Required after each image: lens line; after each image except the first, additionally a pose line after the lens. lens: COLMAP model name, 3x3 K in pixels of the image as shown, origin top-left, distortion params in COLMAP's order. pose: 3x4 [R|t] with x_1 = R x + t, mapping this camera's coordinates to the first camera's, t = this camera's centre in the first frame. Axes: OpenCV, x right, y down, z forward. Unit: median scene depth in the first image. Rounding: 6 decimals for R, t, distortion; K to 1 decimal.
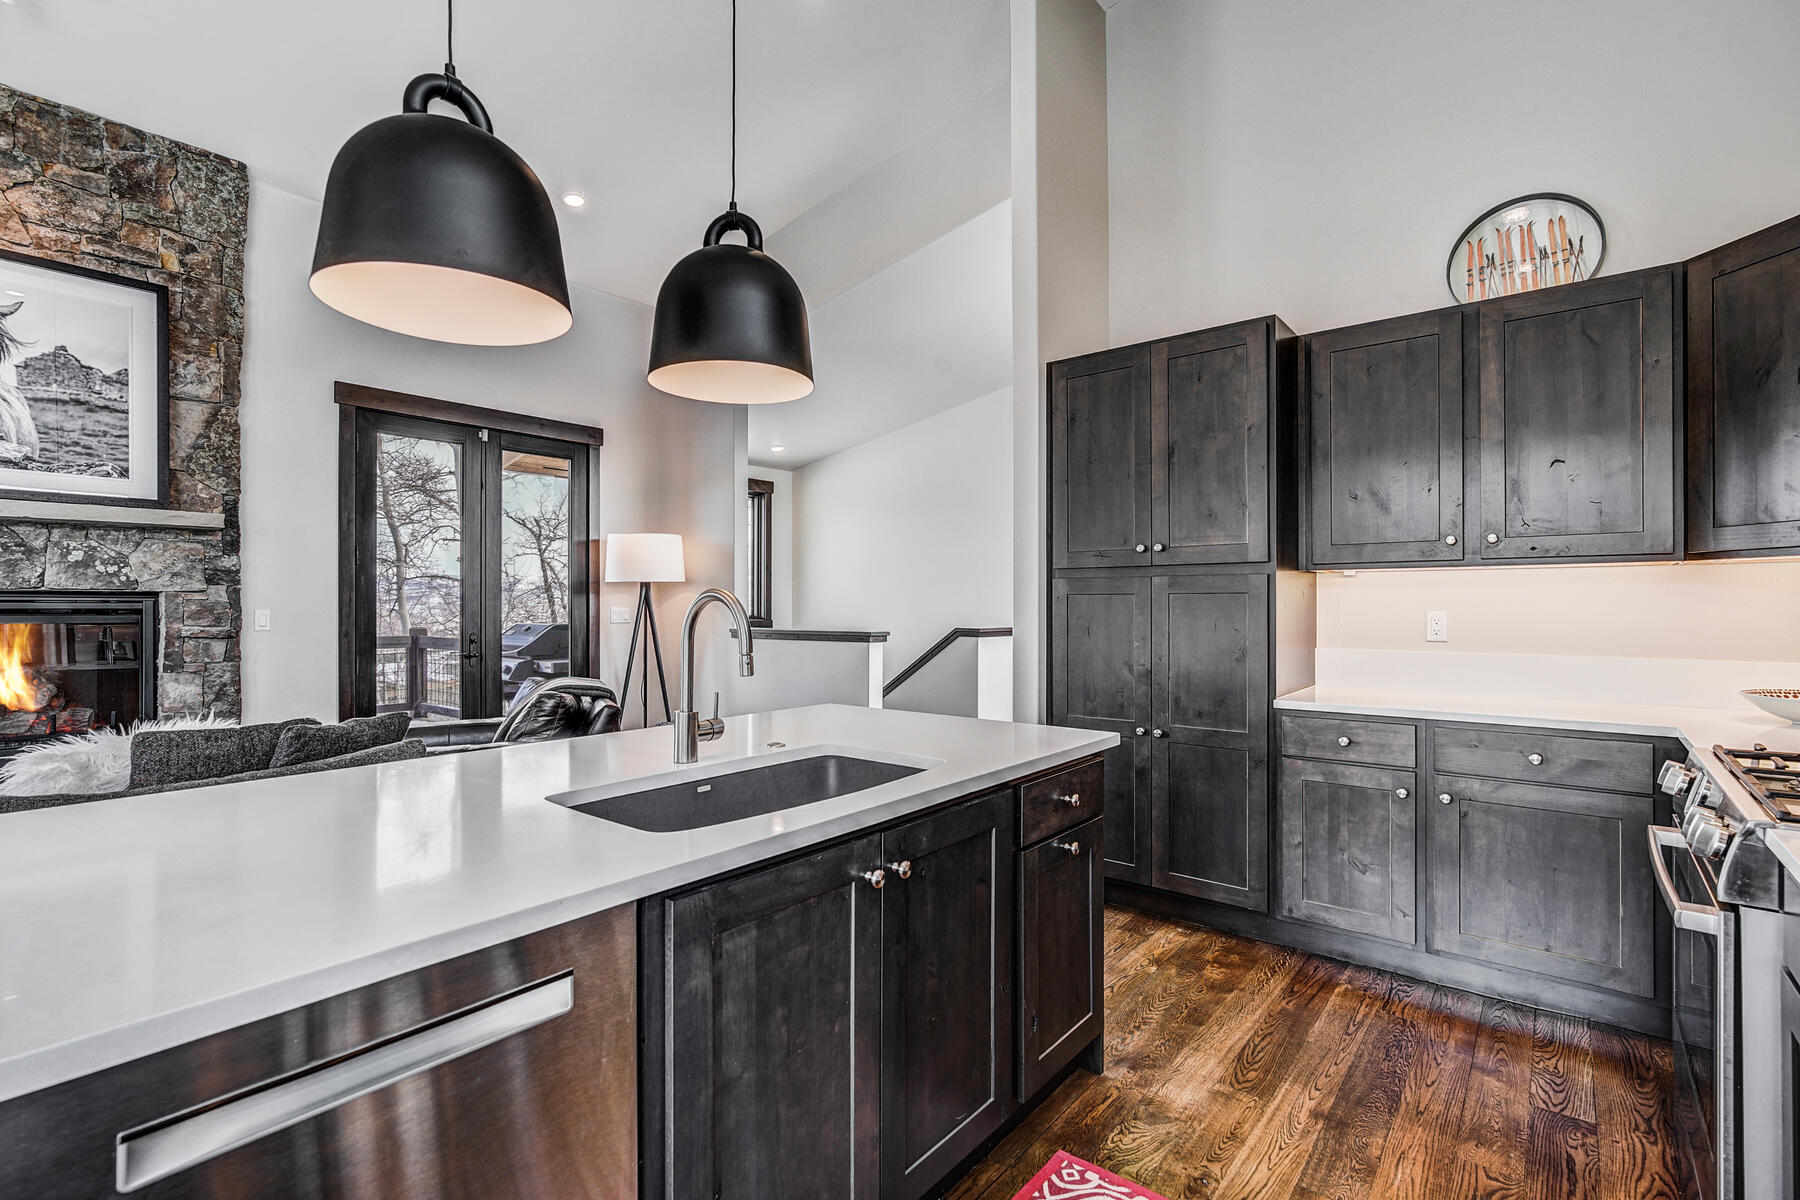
lens RADIAL K [[811.8, 0, 913.7], [0, 811.8, 604.5], [0, 0, 1]] dist [-0.012034, 0.005370]
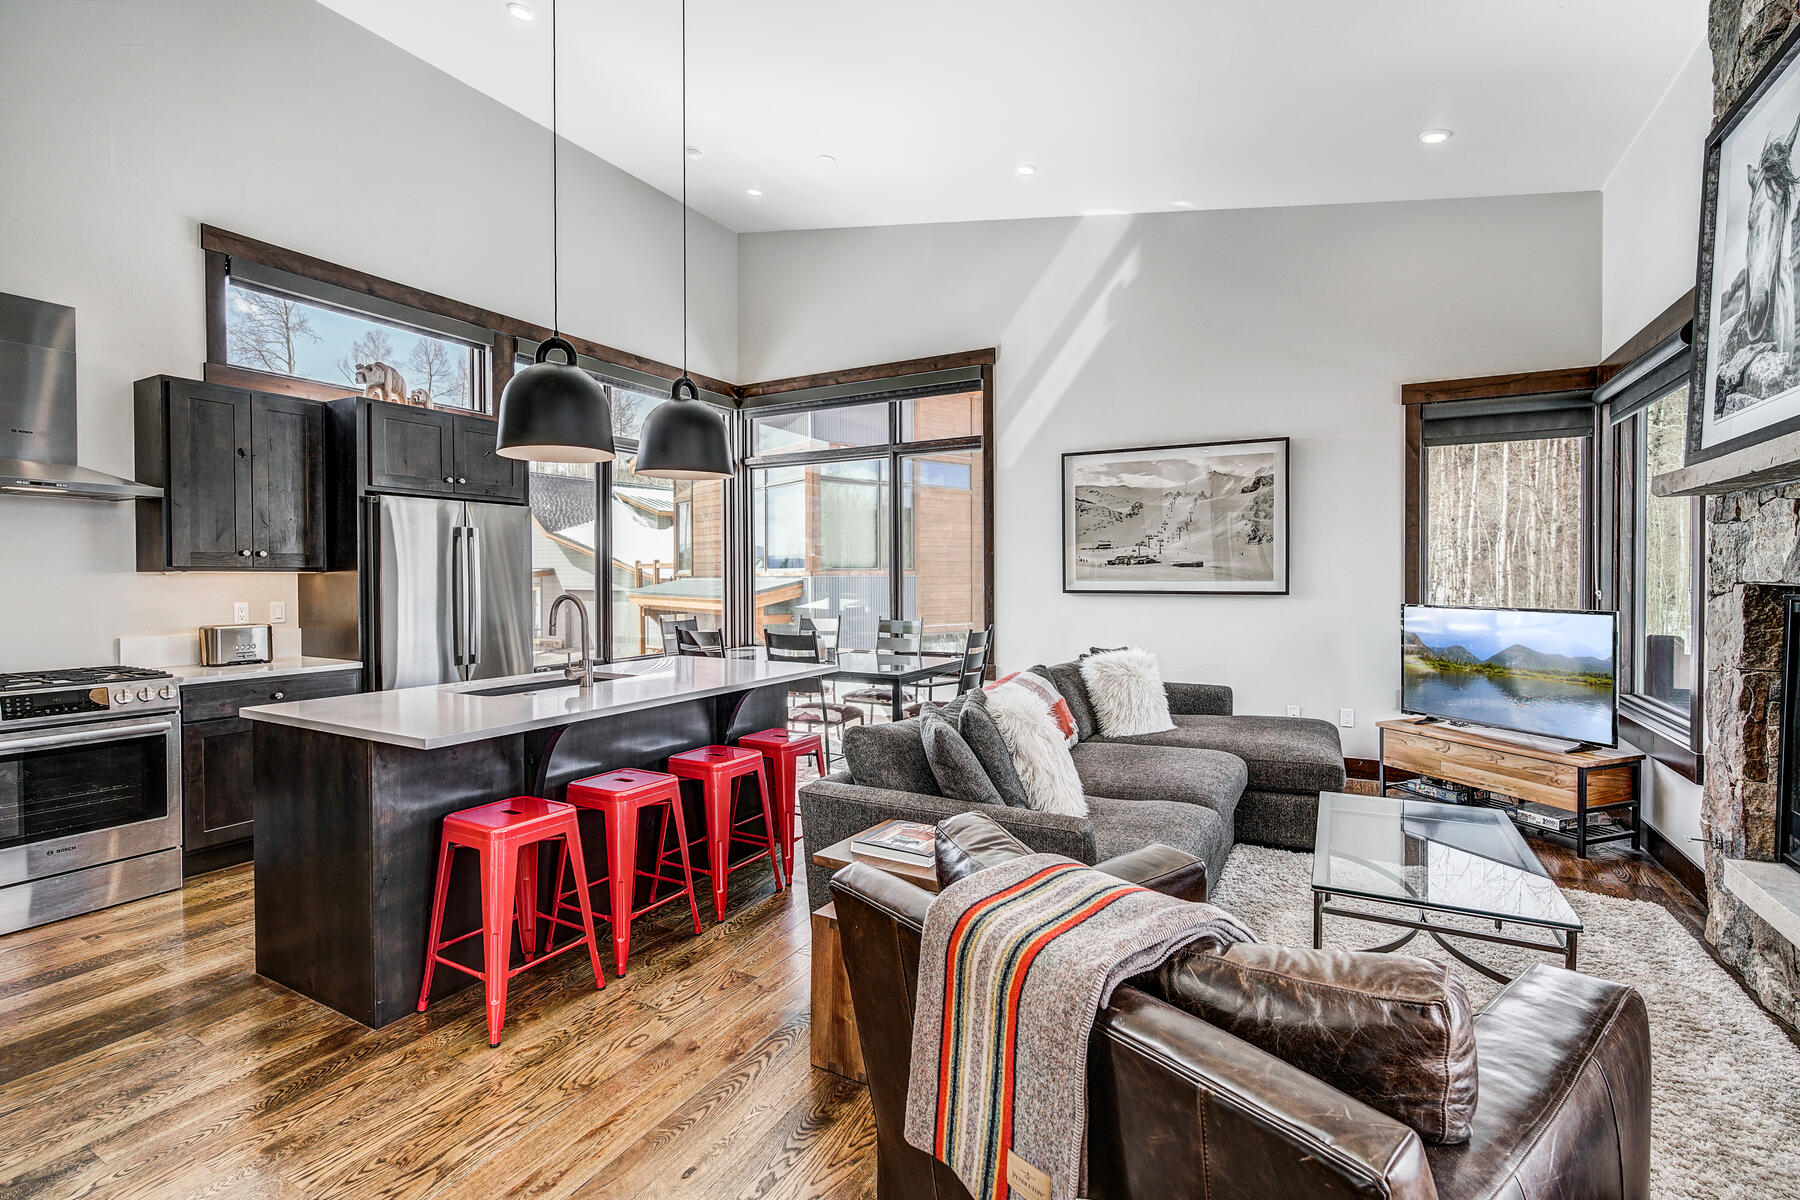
lens RADIAL K [[811.8, 0, 905.6], [0, 811.8, 586.4], [0, 0, 1]] dist [-0.012034, 0.005370]
pose [[-0.985251, 0.004655, -0.171055, -0.402825], [0.002415, 0.999909, 0.013297, -0.034509], [0.171101, 0.012687, -0.985172, 1.738762]]
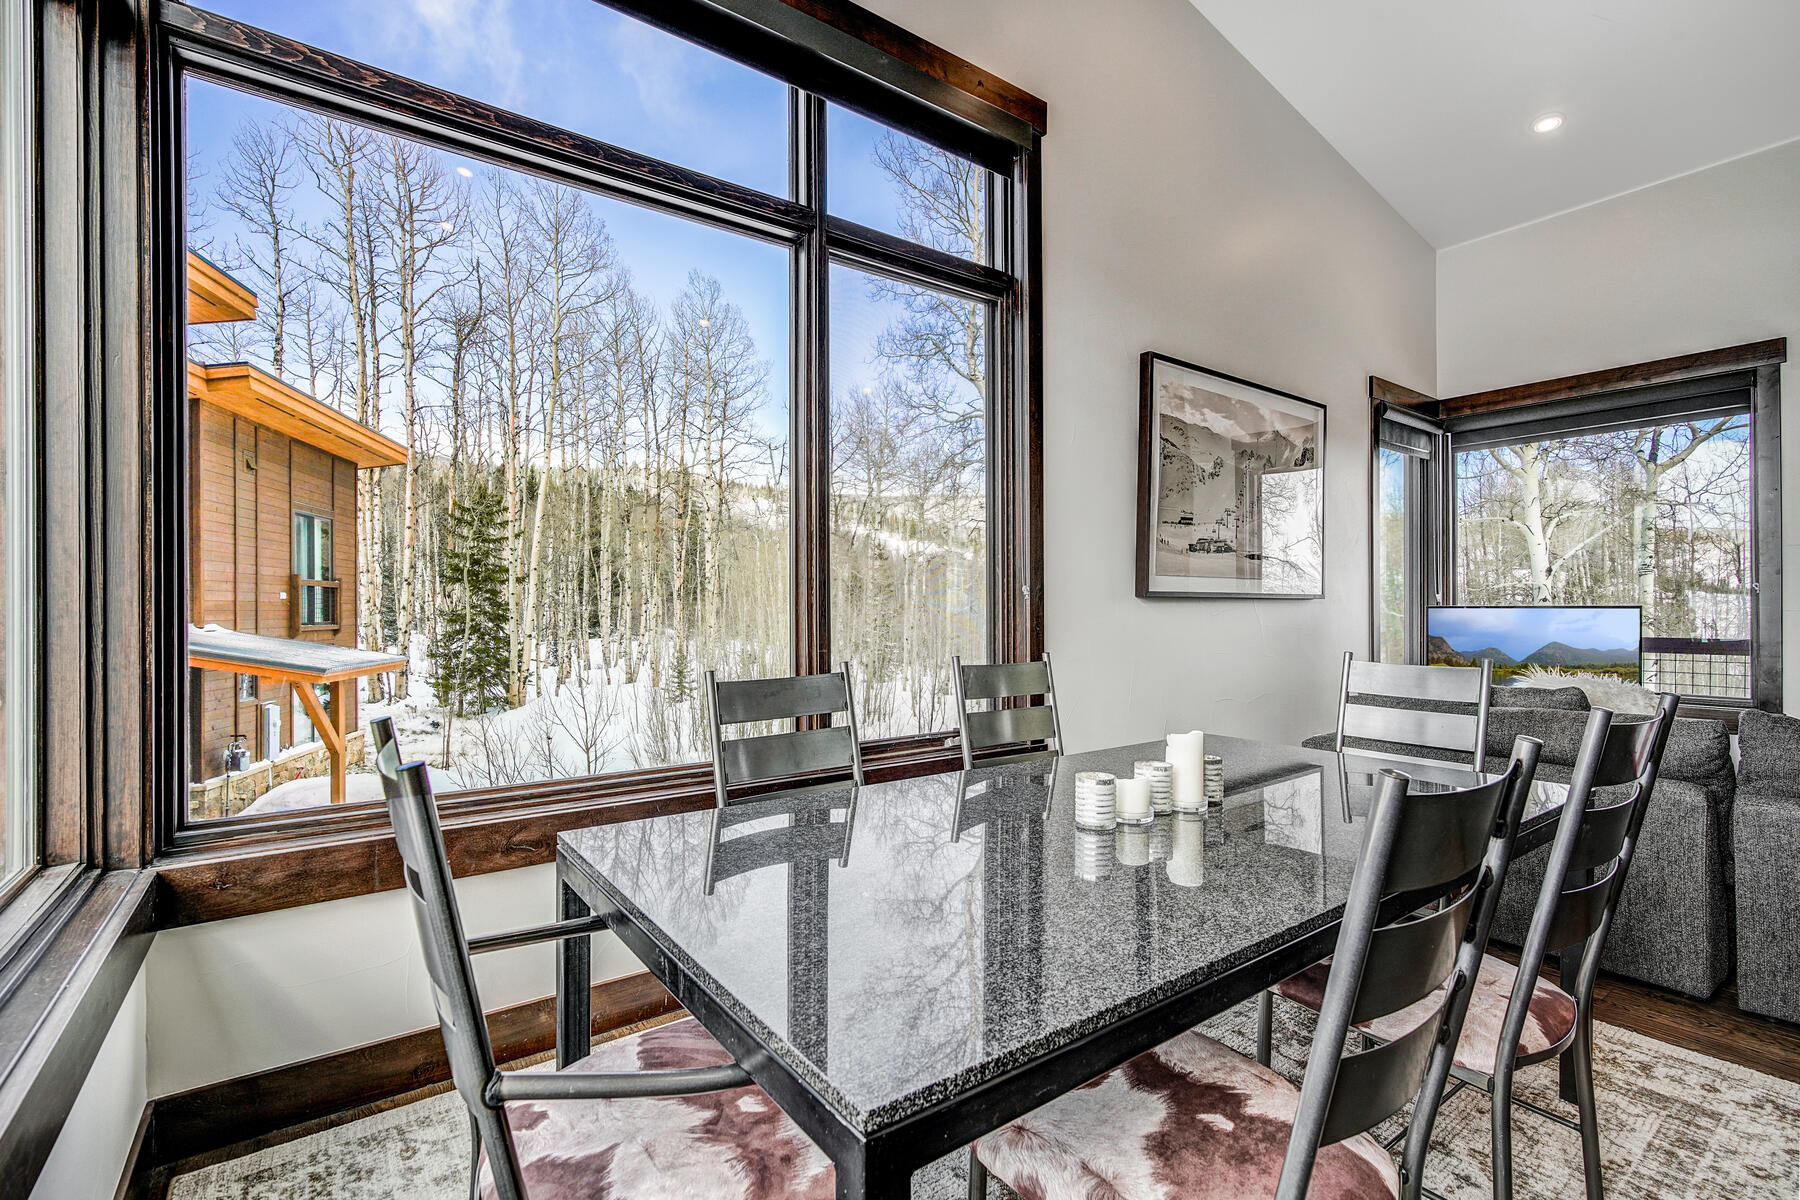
lens RADIAL K [[811.8, 0, 878.4], [0, 811.8, 612.0], [0, 0, 1]] dist [-0.012034, 0.005370]
pose [[-0.271356, 0.001493, -0.962478, 0.071721], [0.001649, 0.999998, 0.001086, 0.029768], [0.962478, -0.001293, -0.271358, -0.243992]]
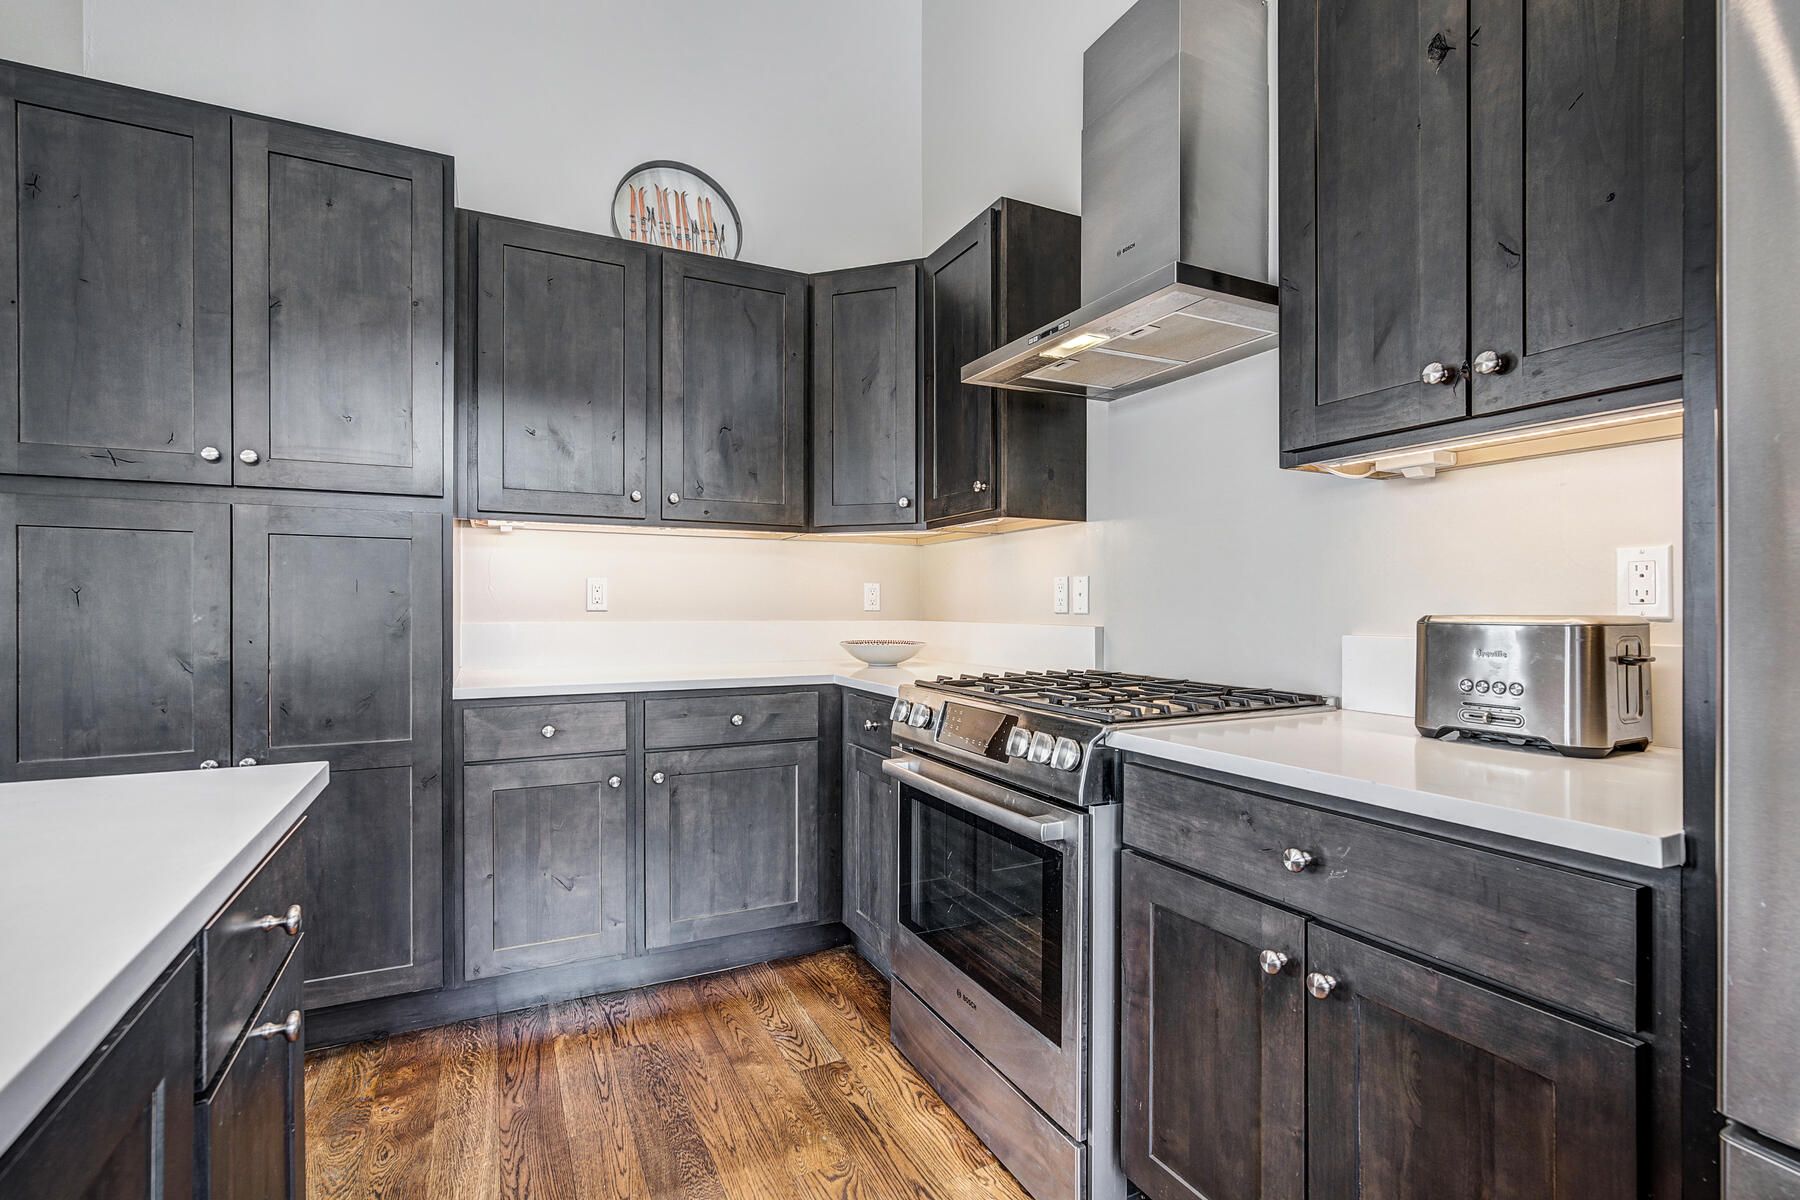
lens RADIAL K [[811.8, 0, 890.8], [0, 811.8, 610.0], [0, 0, 1]] dist [-0.012034, 0.005370]
pose [[0.421789, -0.002786, 0.906690, -0.042398], [-0.002154, 0.999989, 0.004075, 0.041760], [-0.906692, -0.003672, 0.421778, 0.326239]]
